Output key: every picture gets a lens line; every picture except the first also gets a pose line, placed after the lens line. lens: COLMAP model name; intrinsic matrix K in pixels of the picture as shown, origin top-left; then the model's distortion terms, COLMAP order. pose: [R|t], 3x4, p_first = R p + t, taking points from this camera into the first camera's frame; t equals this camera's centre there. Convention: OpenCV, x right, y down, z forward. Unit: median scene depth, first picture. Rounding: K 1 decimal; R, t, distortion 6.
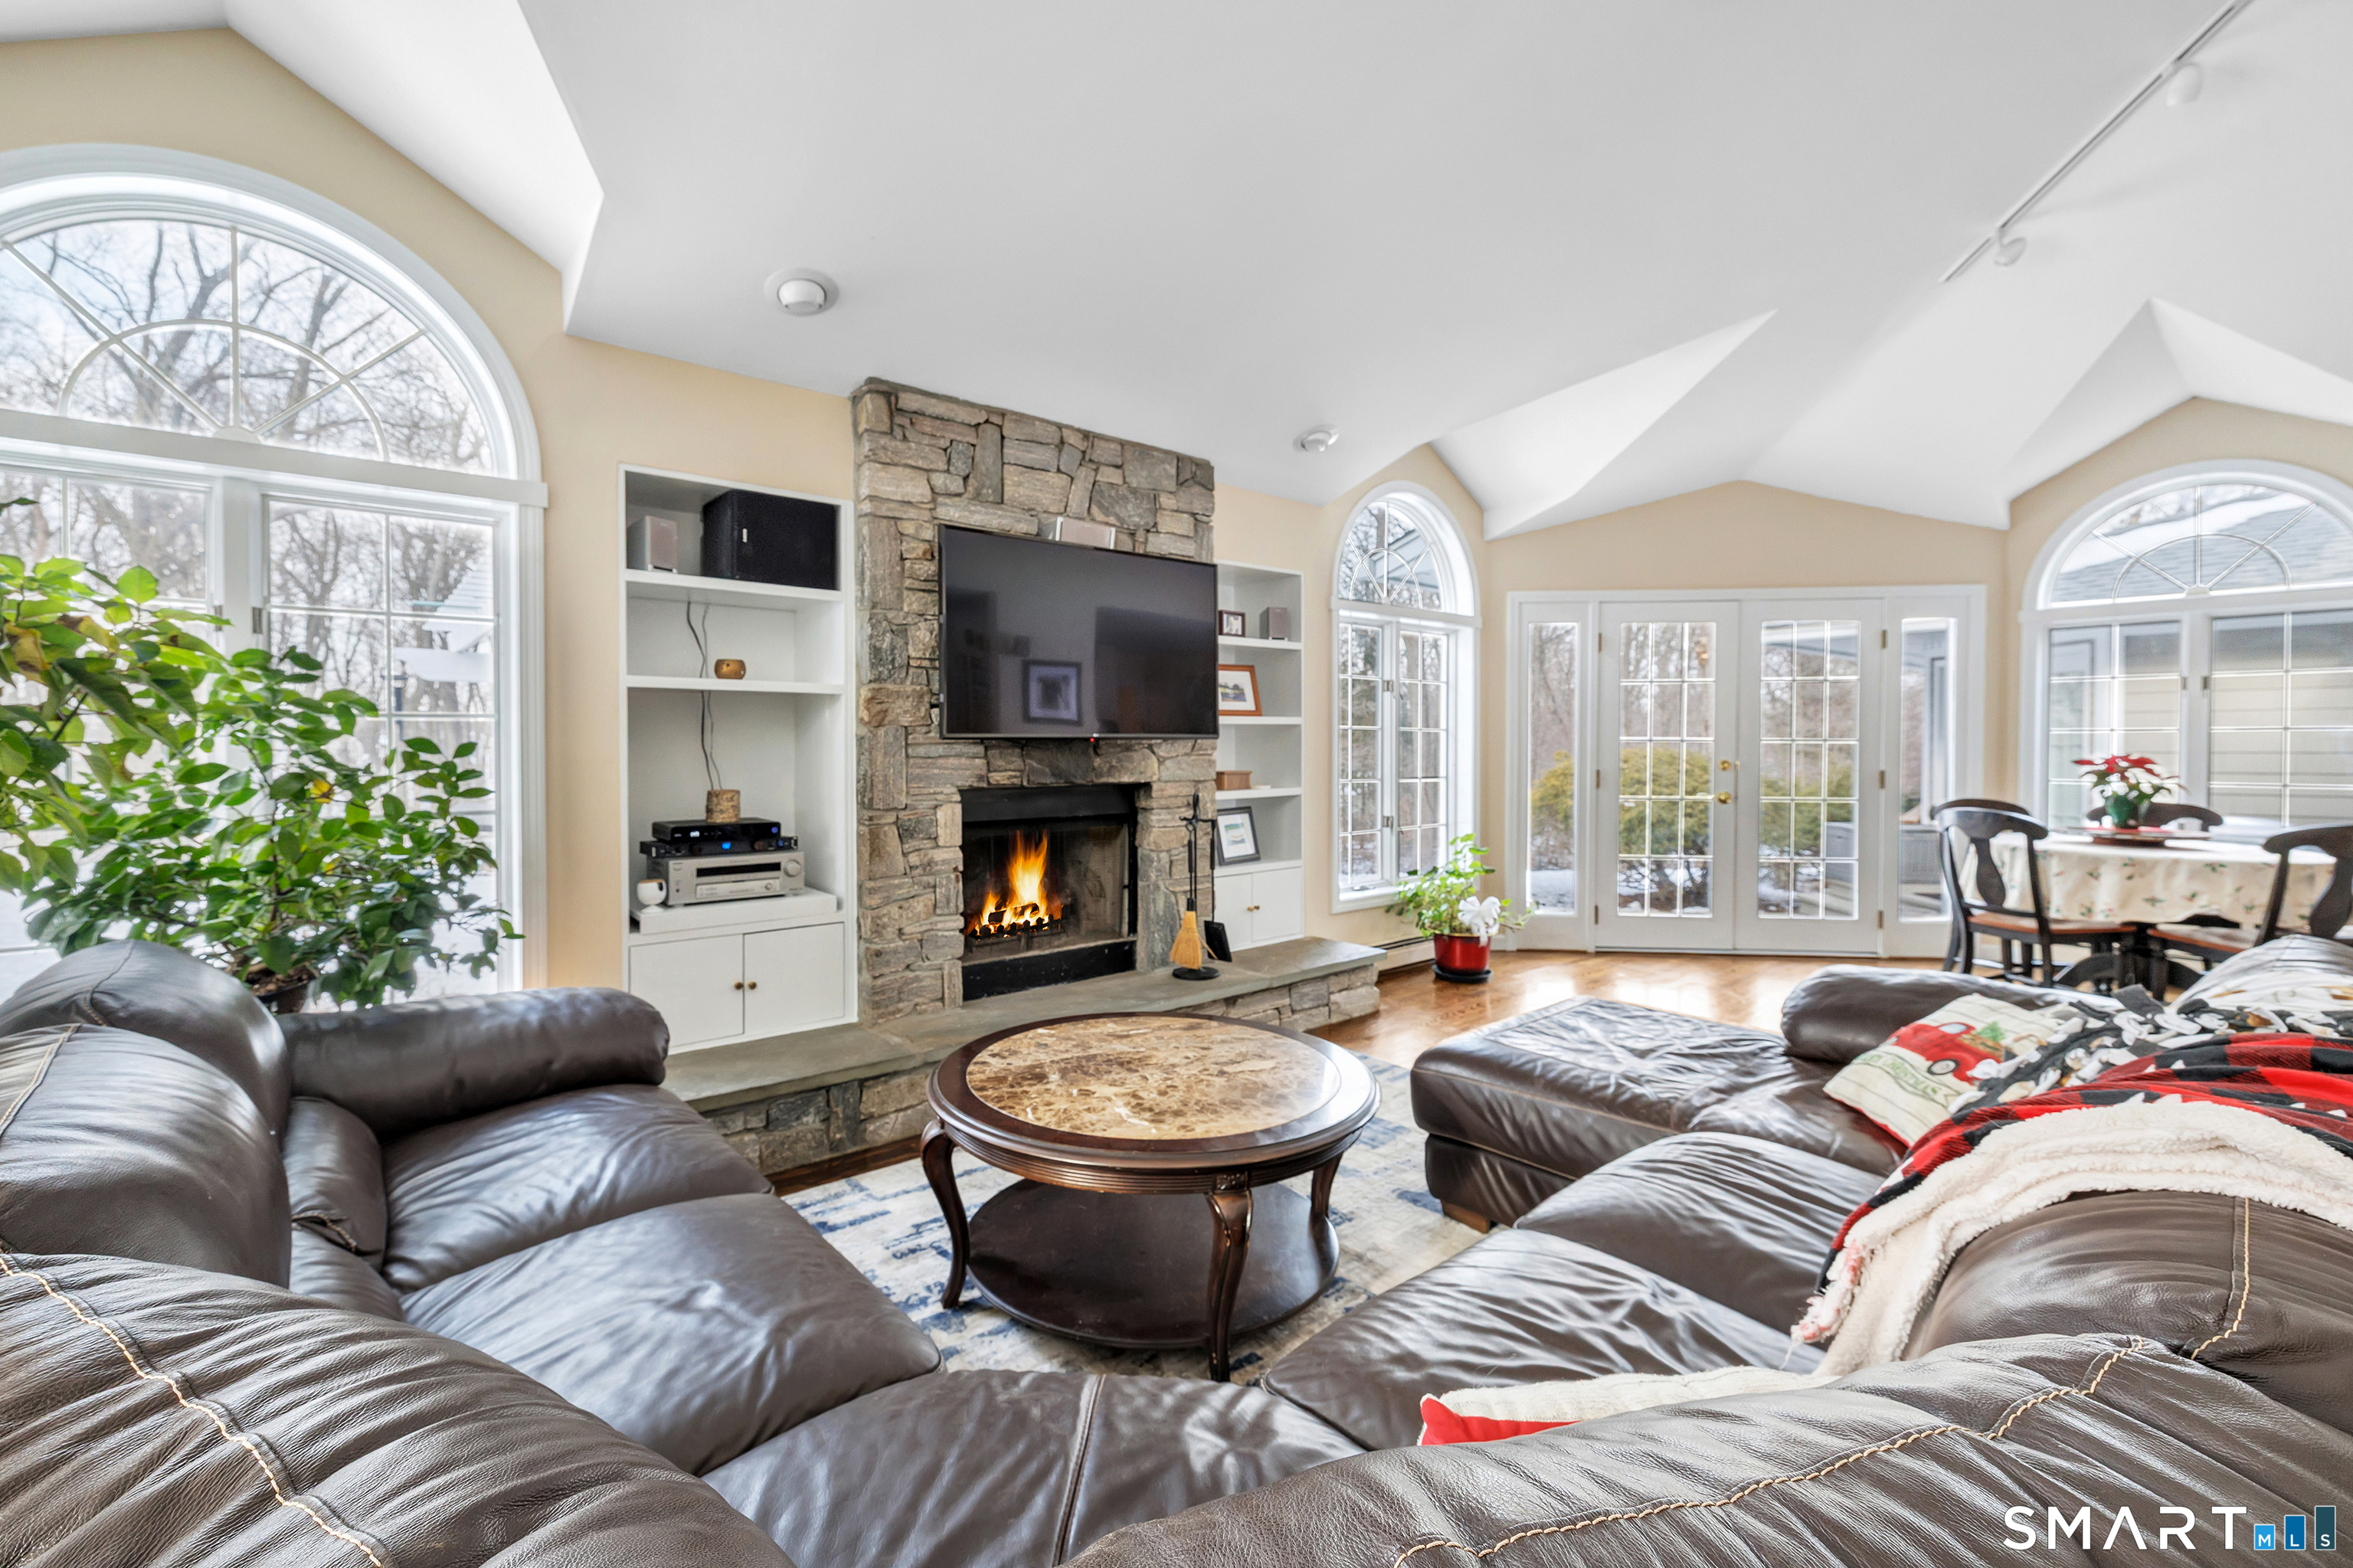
lens RADIAL K [[1017.9, 0, 1163.0], [0, 1017.9, 755.0], [0, 0, 1]] dist [0.003474, 0.000290]
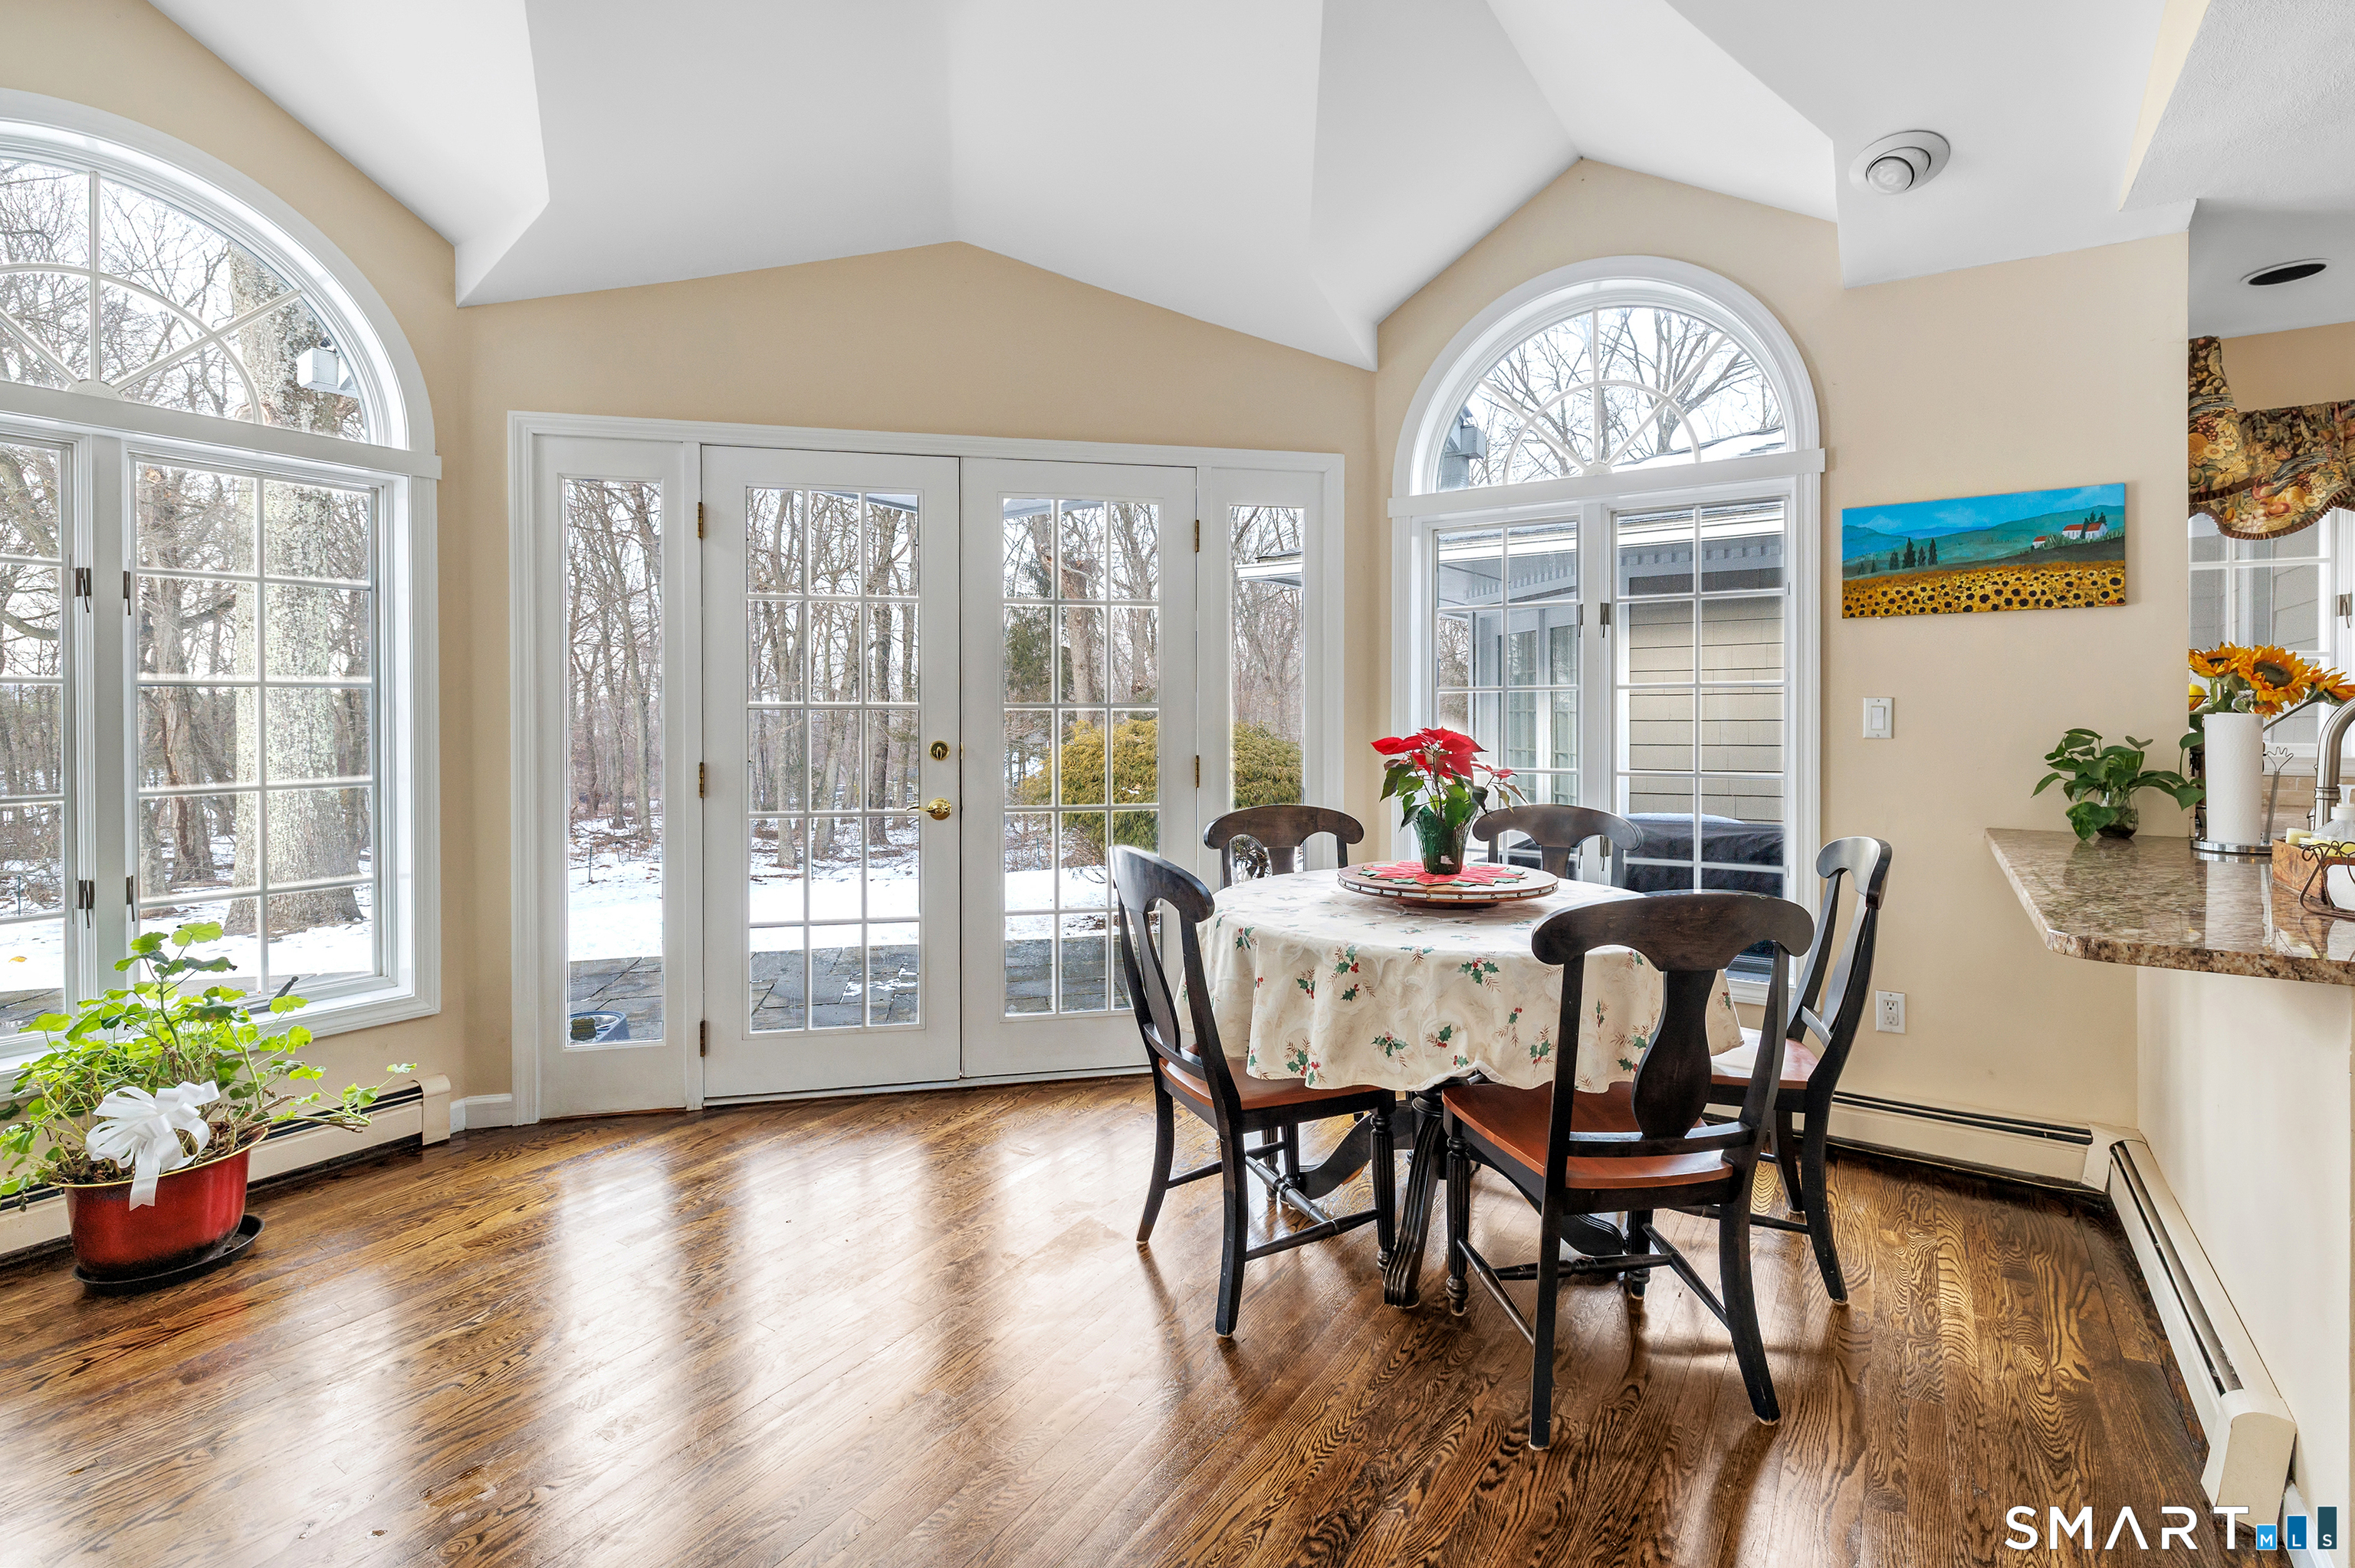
lens RADIAL K [[1089.6, 0, 1216.3], [0, 1089.6, 712.6], [0, 0, 1]] dist [0.002341, 0.000232]
pose [[0.951337, -0.005399, 0.308104, 0.728570], [0.008790, 0.999915, -0.009619, -0.004509], [-0.308026, 0.011859, 0.951304, 0.548890]]
